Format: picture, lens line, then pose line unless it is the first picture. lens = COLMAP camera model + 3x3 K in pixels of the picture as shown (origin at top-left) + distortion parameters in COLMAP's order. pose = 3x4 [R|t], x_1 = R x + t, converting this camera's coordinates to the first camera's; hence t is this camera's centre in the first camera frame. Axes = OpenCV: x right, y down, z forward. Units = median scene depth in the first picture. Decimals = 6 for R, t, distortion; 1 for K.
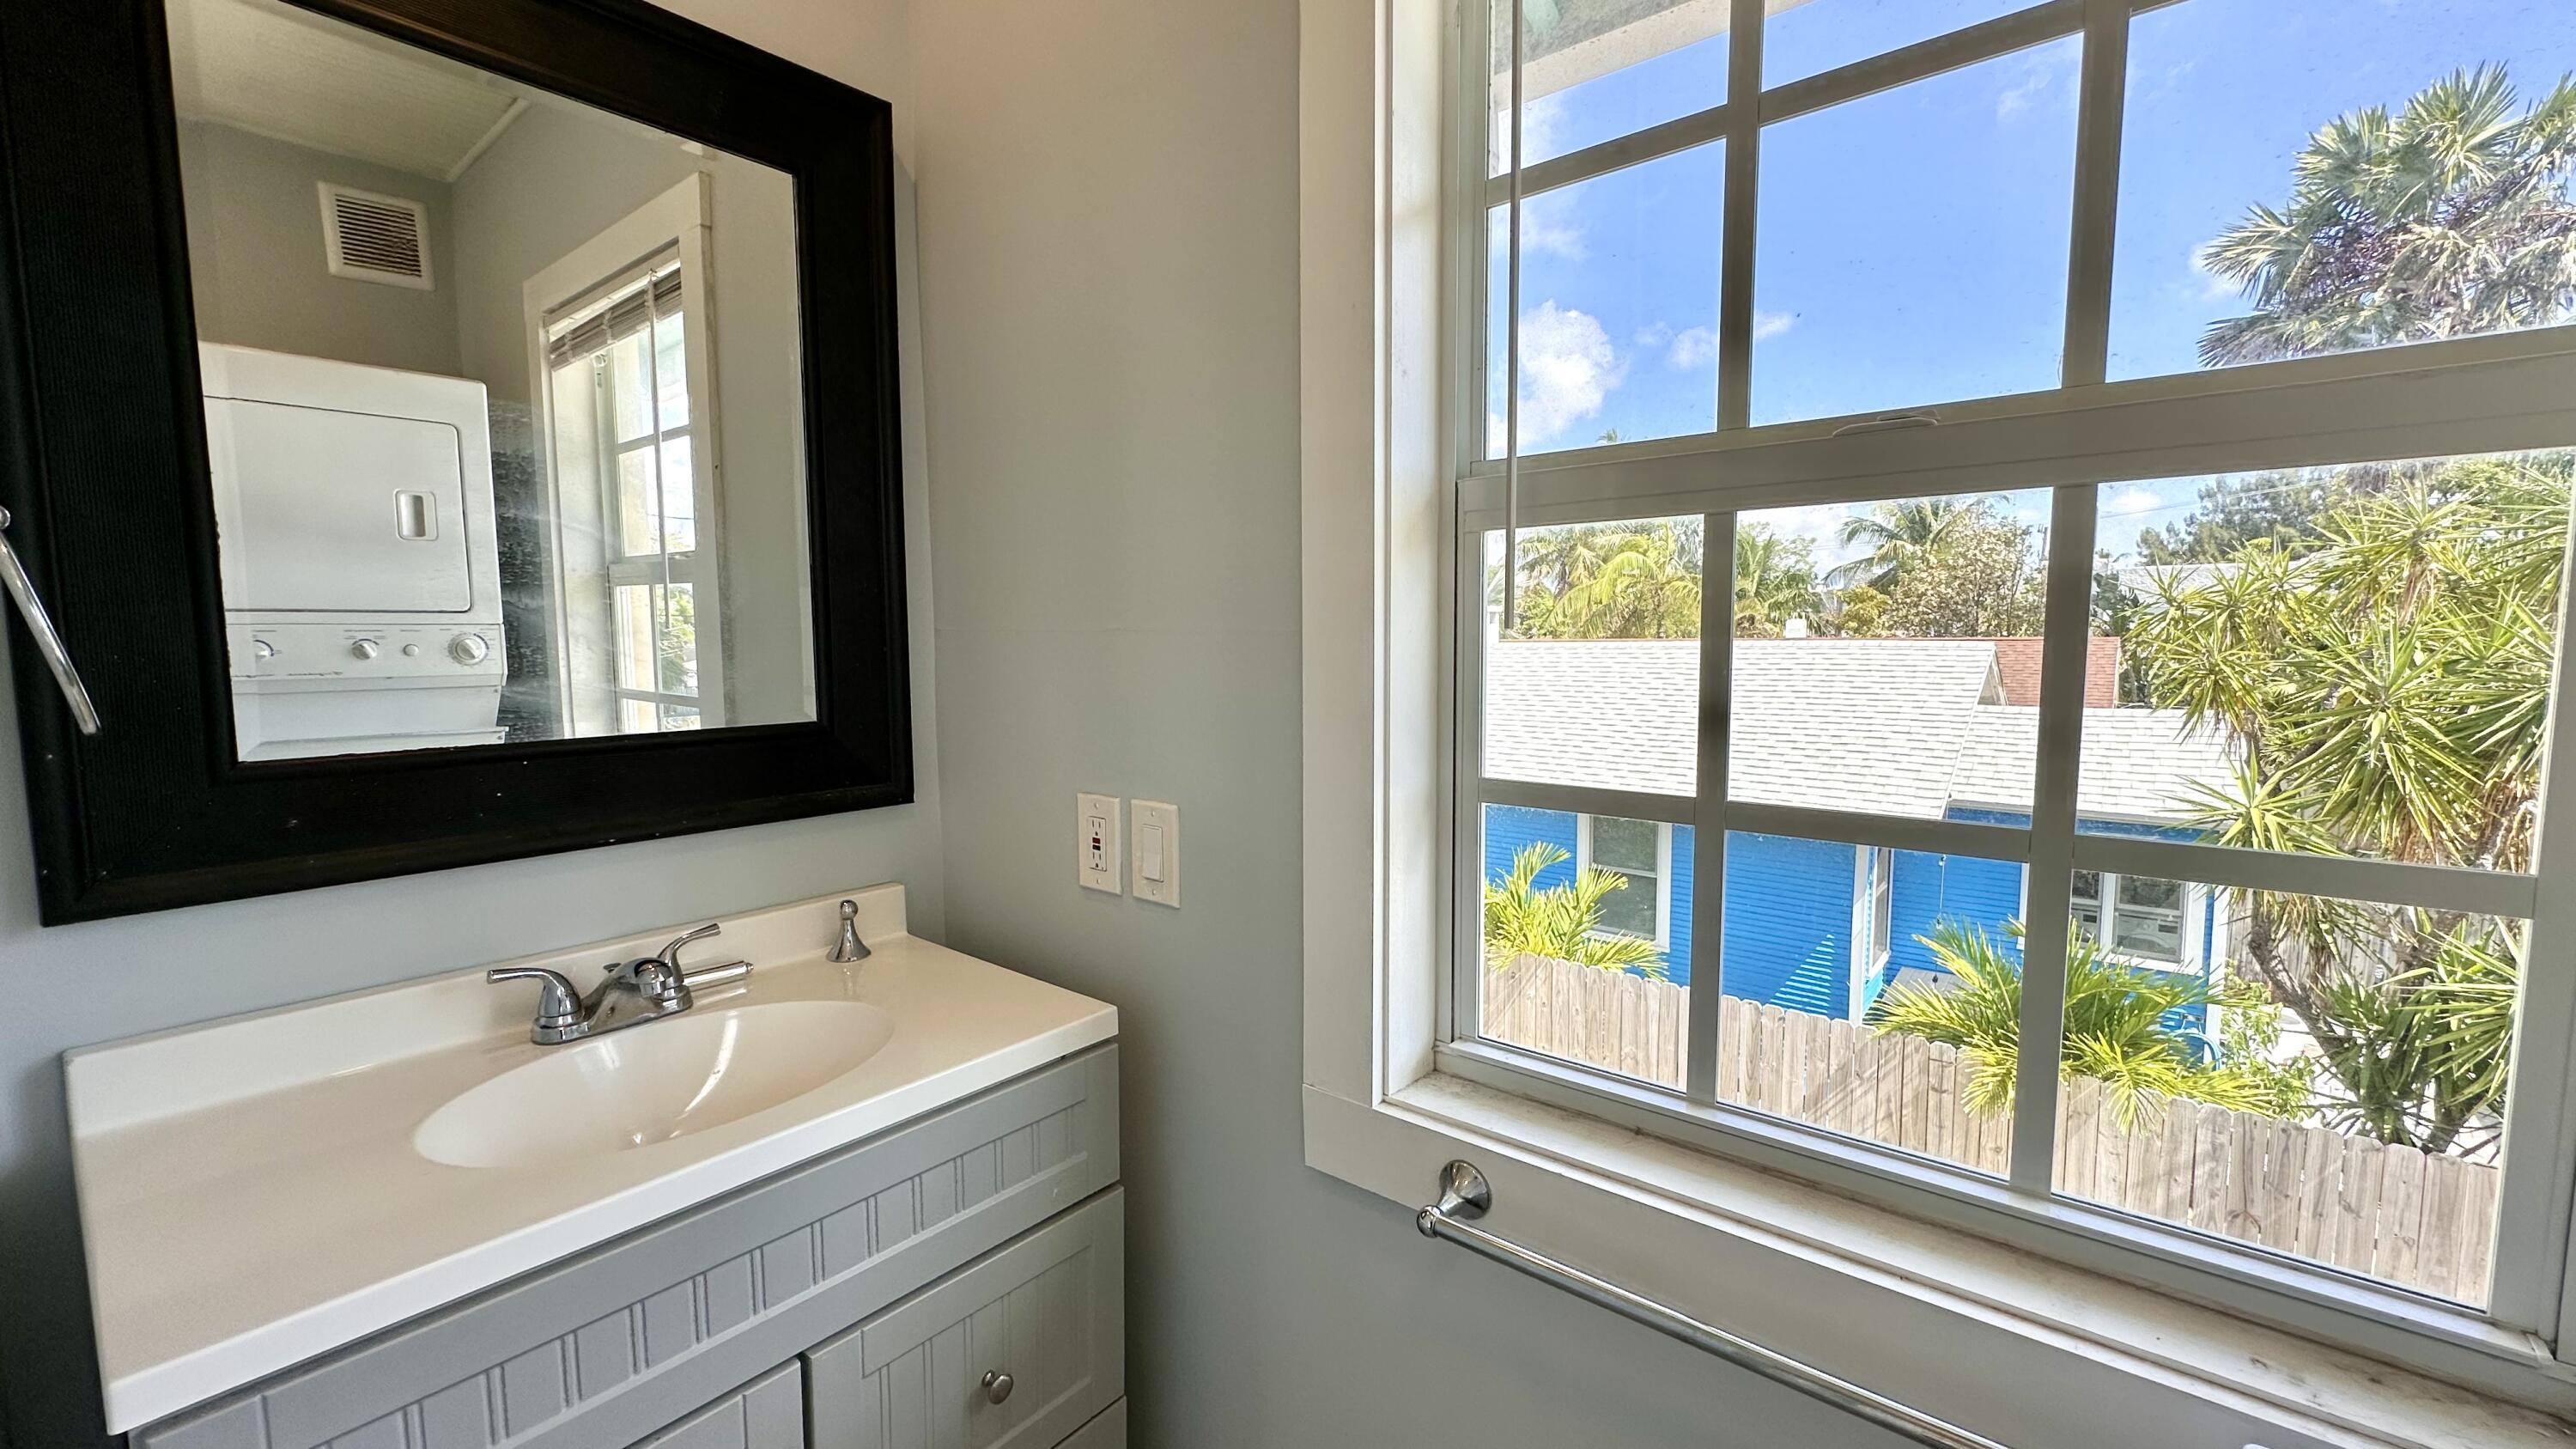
lens RADIAL K [[1029.5, 0, 1288.4], [0, 1029.5, 726.9], [0, 0, 1]] dist [-0.004113, 0.001060]
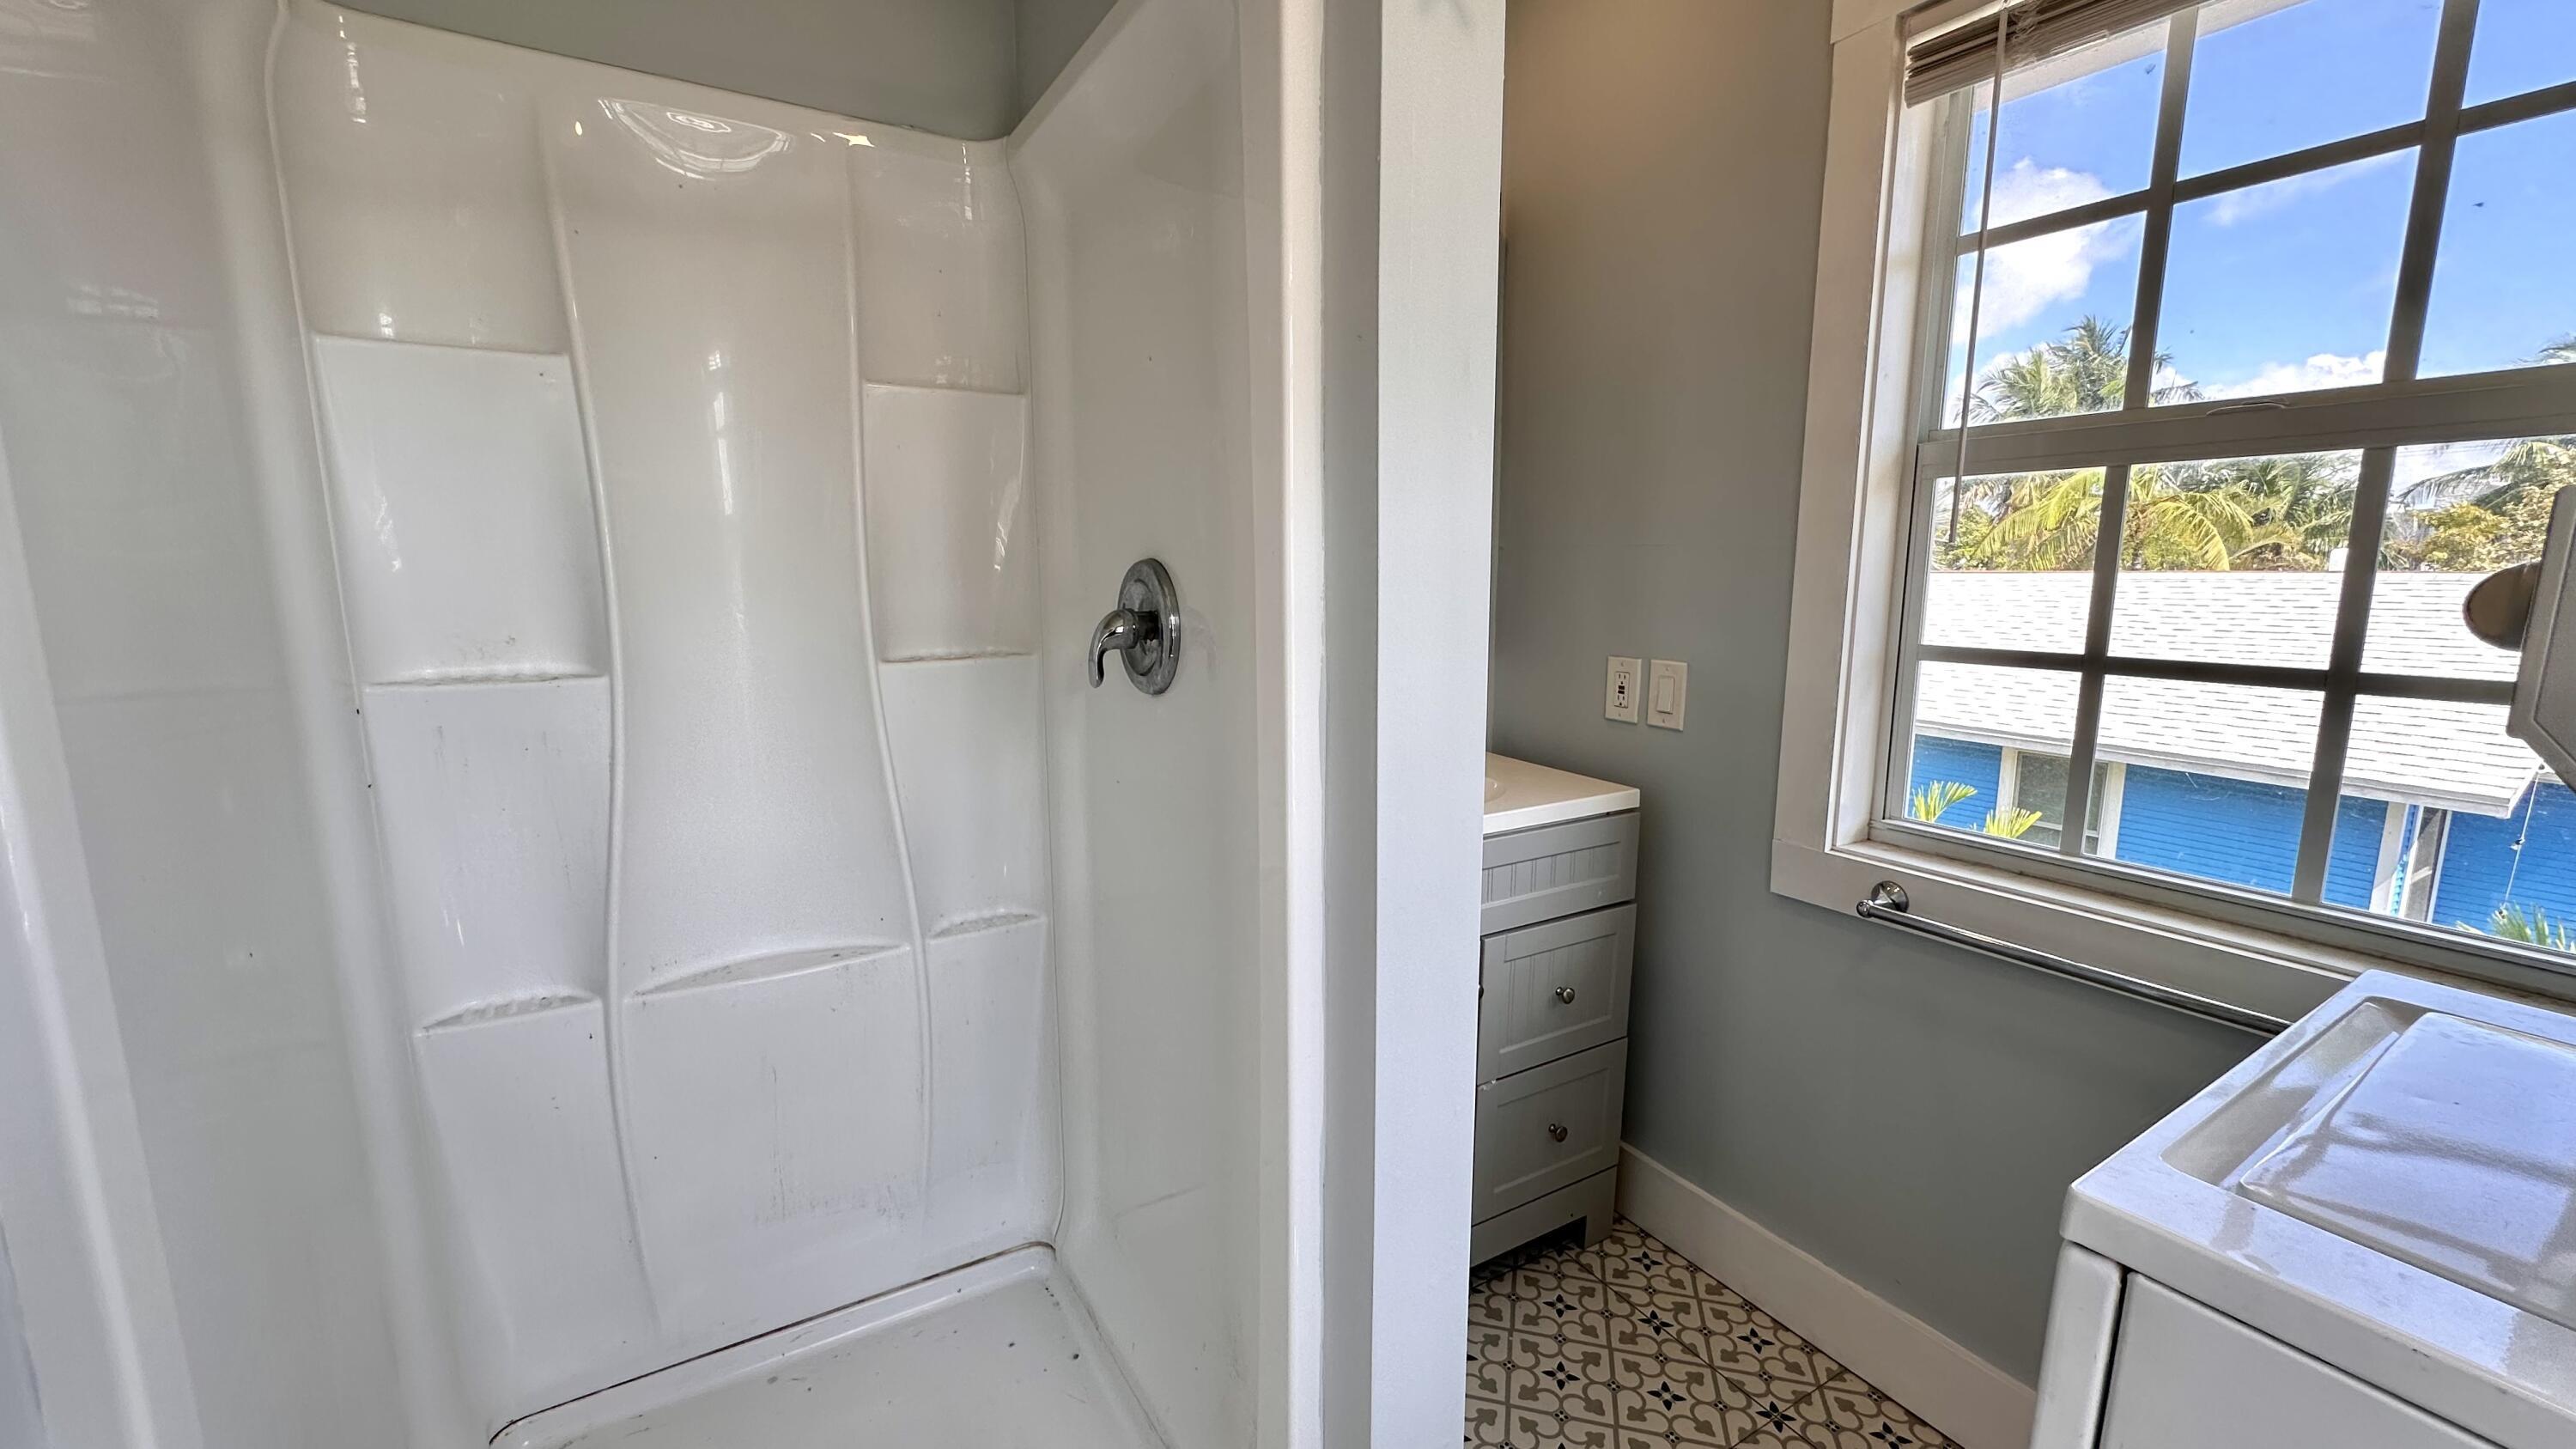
lens RADIAL K [[1029.5, 0, 1286.8], [0, 1029.5, 732.7], [0, 0, 1]] dist [-0.004113, 0.001060]
pose [[0.942162, 0.058759, -0.329967, -0.175657], [-0.034626, 0.996309, 0.078550, 0.088484], [0.333365, -0.062582, 0.940719, -0.703188]]
